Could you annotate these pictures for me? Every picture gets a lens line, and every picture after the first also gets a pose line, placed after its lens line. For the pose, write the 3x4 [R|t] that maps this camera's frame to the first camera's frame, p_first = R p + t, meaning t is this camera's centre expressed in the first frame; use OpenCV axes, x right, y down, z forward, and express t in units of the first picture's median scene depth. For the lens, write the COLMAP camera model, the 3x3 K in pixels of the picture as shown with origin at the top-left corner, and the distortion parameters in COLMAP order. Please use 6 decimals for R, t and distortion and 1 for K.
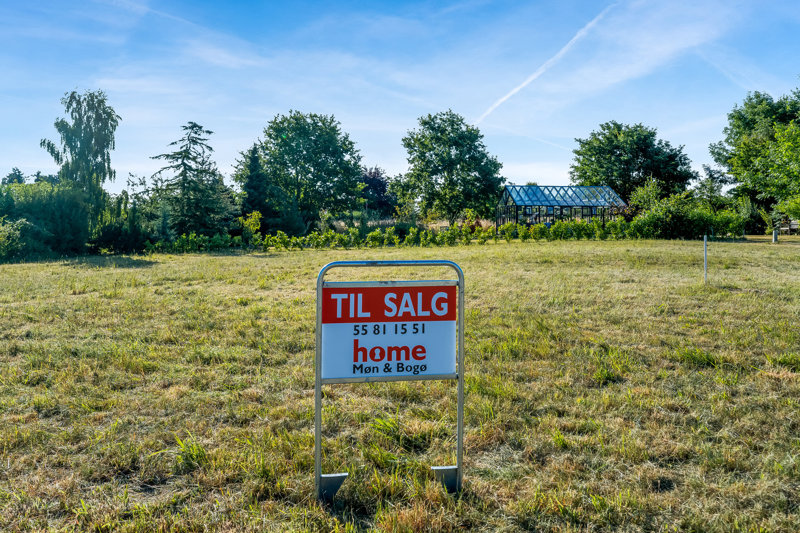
lens RADIAL K [[666.3, 0, 390.1], [0, 666.3, 159.7], [0, 0, 1]] dist [0.002153, 0.053952]
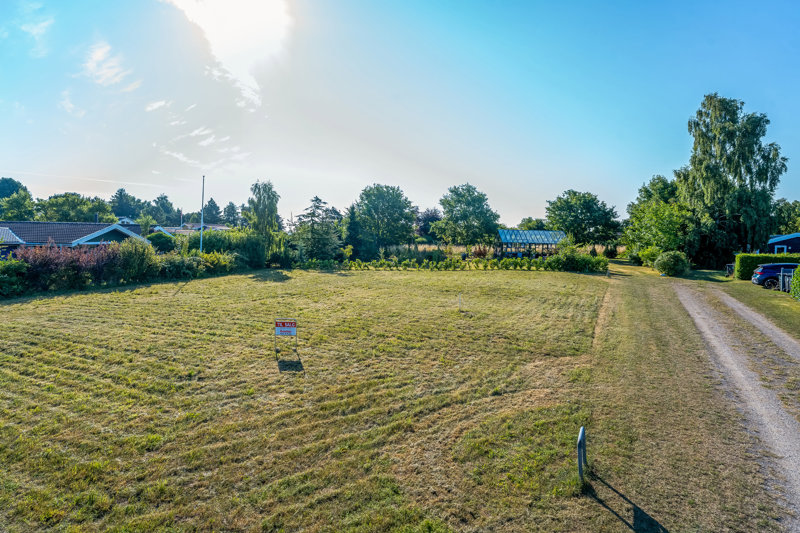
lens RADIAL K [[460.2, 0, 388.0], [0, 460.2, 238.6], [0, 0, 1]] dist [0.012390, 0.003012]
pose [[0.983842, 0.021420, -0.177753, 0.132886], [-0.001434, 0.993728, 0.111813, -0.085198], [0.179033, -0.109752, 0.977702, -0.238976]]
